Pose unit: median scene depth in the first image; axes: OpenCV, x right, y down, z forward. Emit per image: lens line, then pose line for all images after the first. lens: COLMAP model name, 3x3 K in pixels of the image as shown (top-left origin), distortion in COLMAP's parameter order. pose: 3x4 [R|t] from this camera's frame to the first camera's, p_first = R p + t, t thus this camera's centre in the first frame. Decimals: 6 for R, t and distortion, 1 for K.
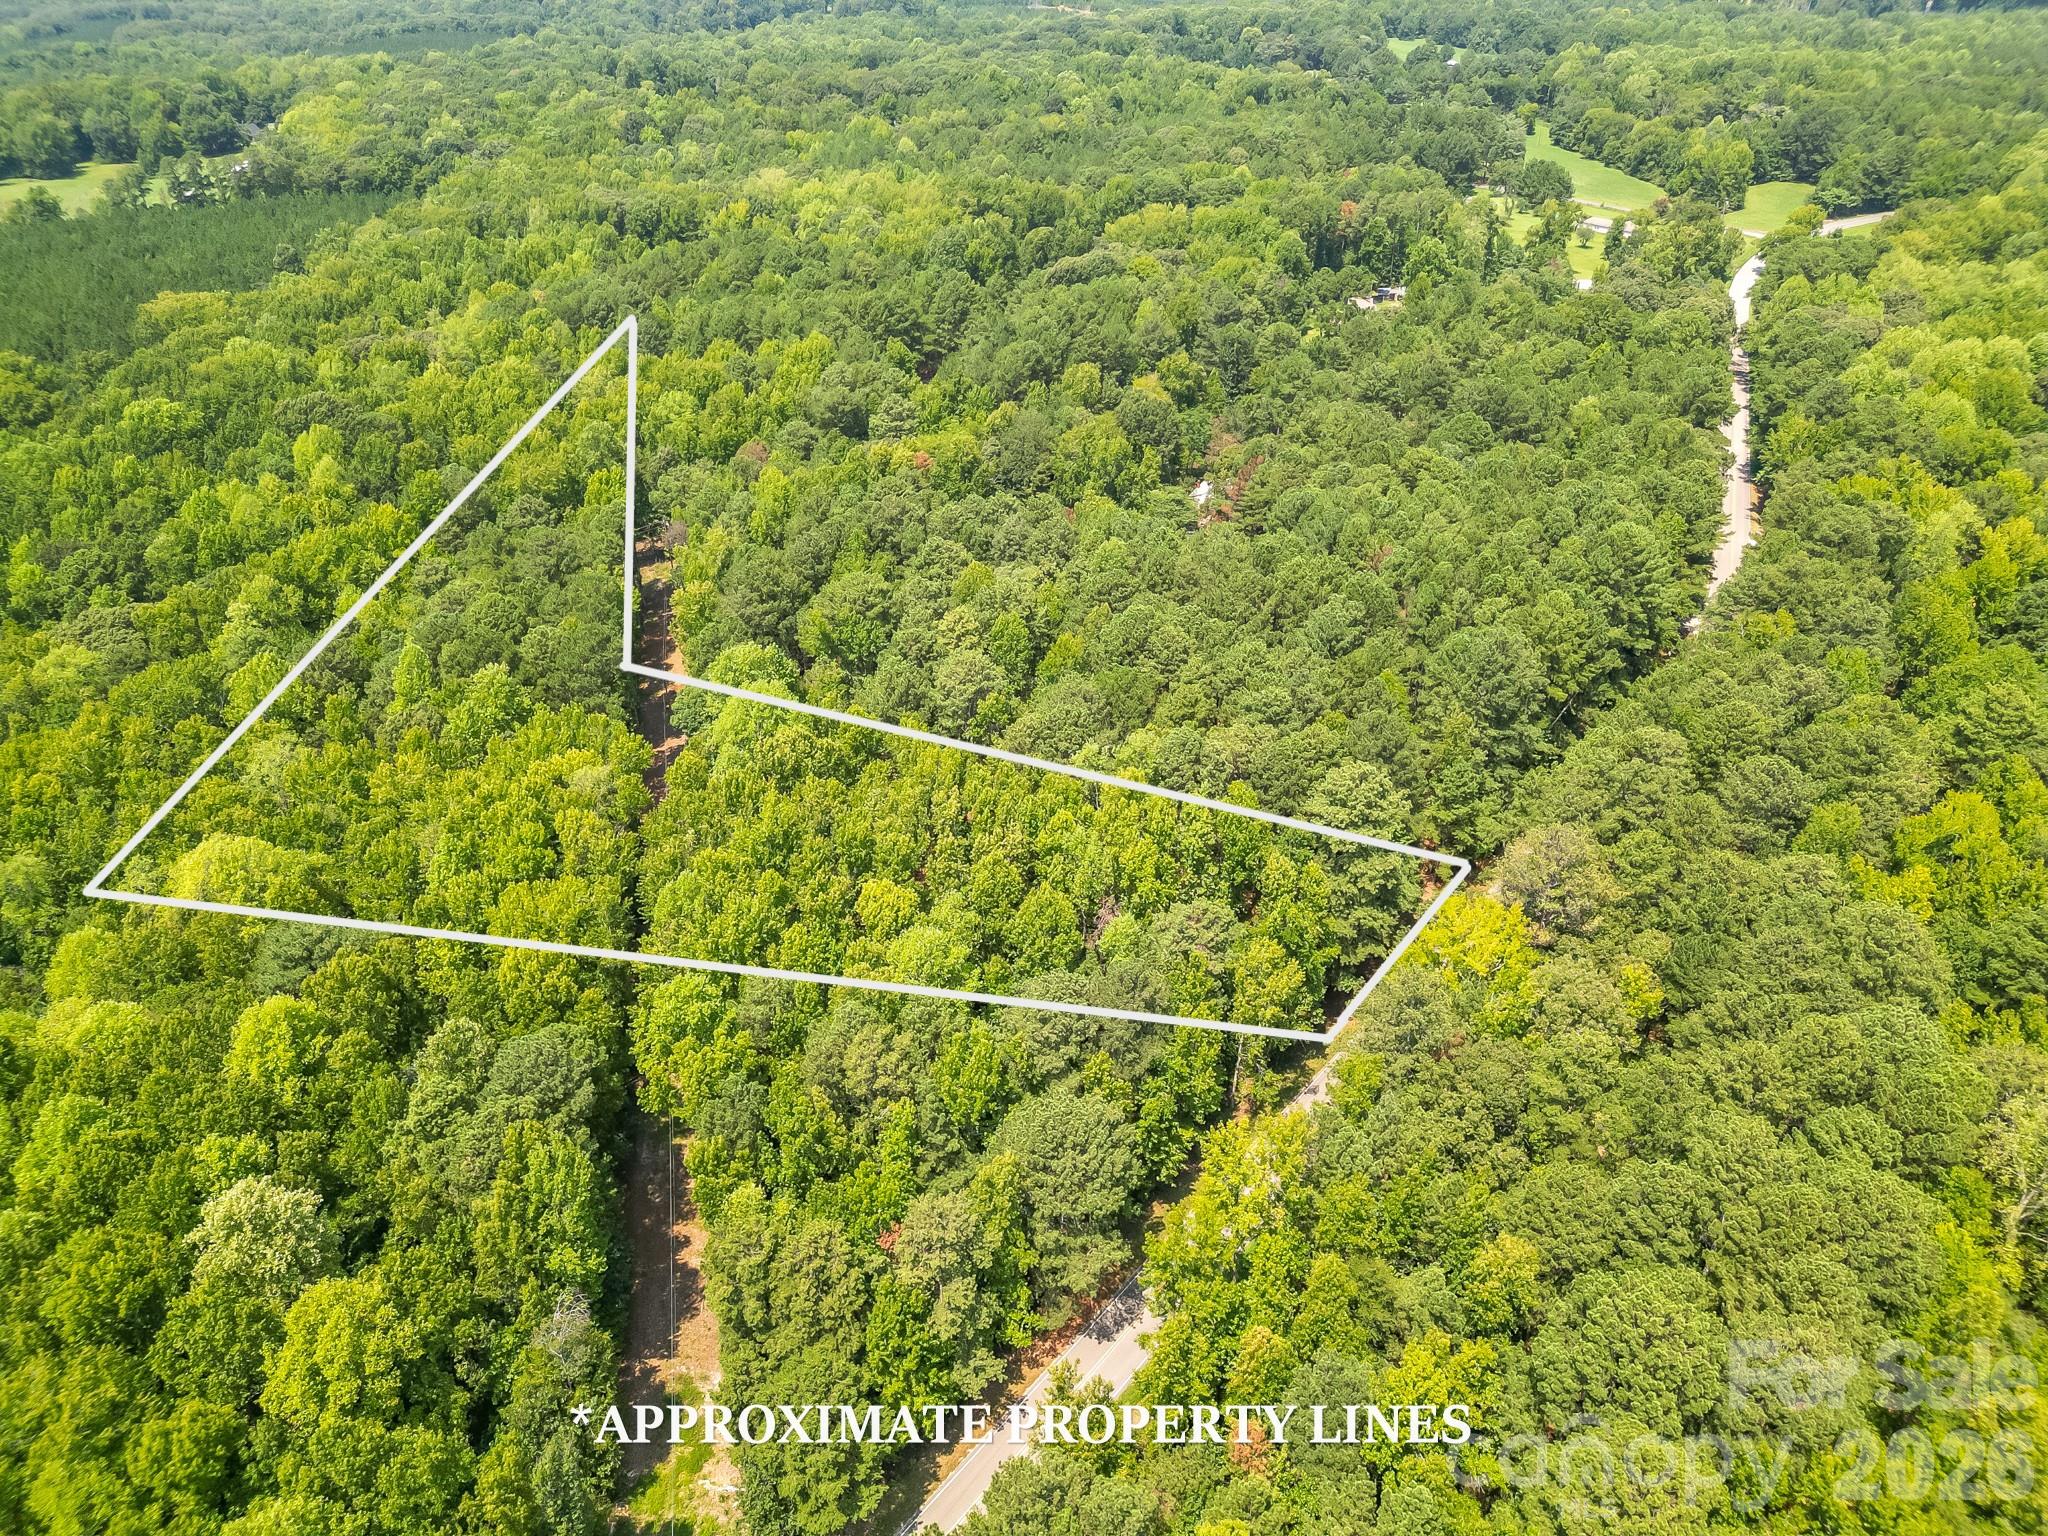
lens RADIAL K [[1433.3, 0, 1023.4], [0, 1433.3, 762.0], [0, 0, 1]] dist [0.065076, -0.059590]
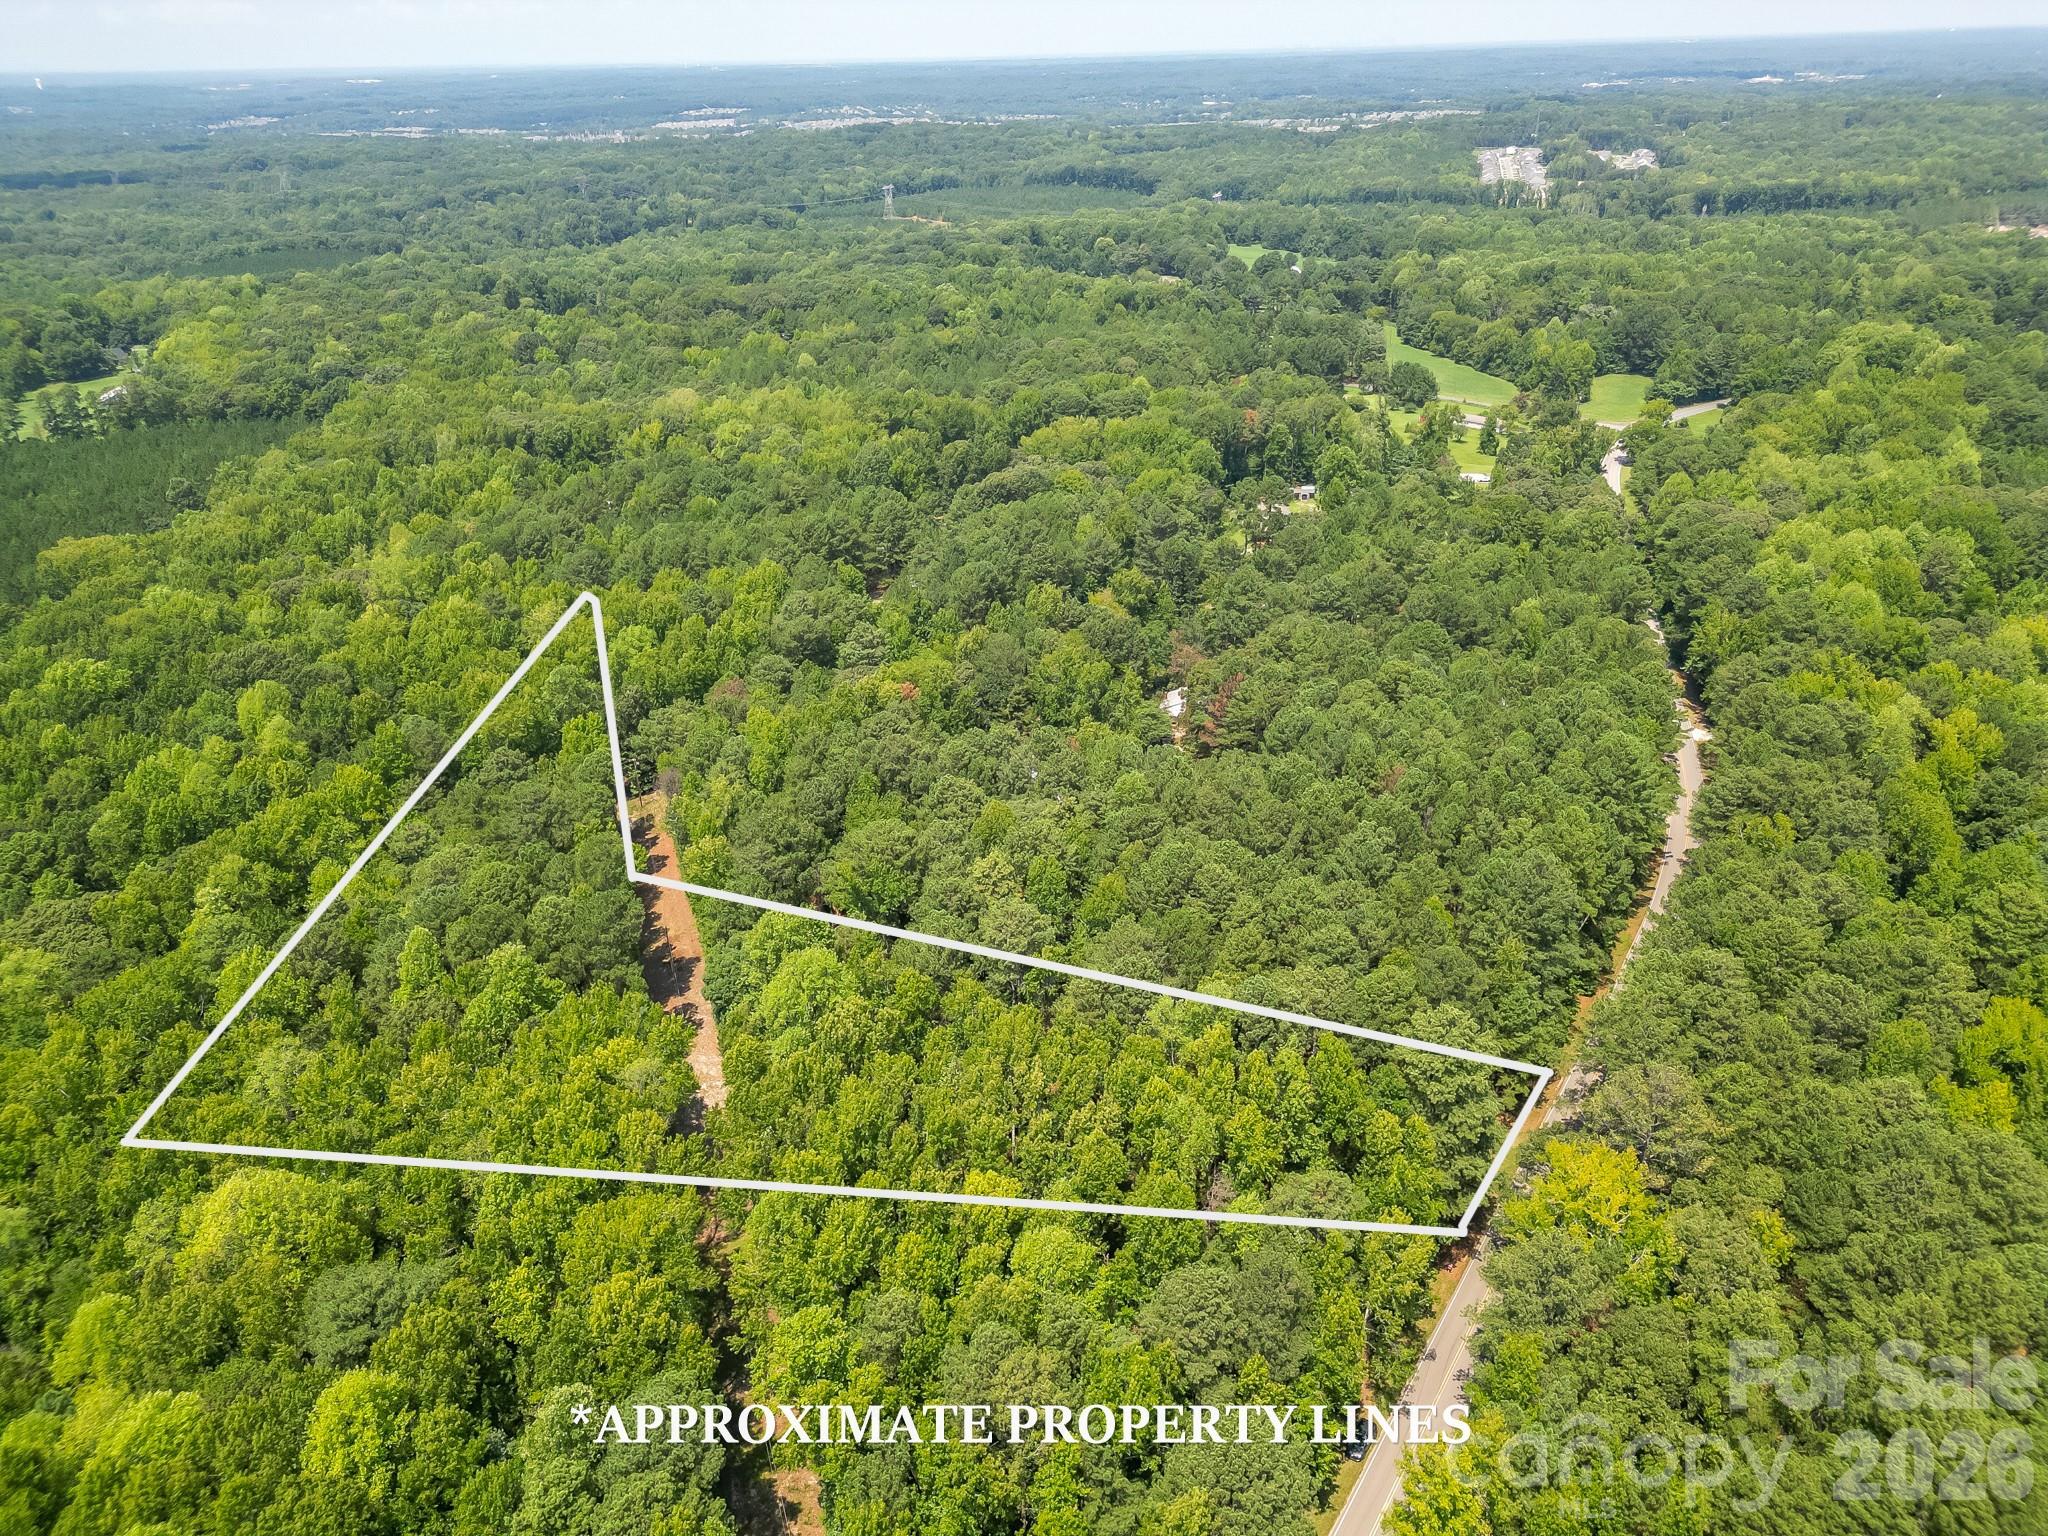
lens RADIAL K [[1433.3, 0, 1023.4], [0, 1433.3, 762.0], [0, 0, 1]] dist [0.065076, -0.059590]
pose [[0.994192, -0.049735, 0.095441, -0.095089], [0.060251, 0.992029, -0.110669, -0.049916], [-0.089176, 0.115777, 0.989264, 0.014738]]
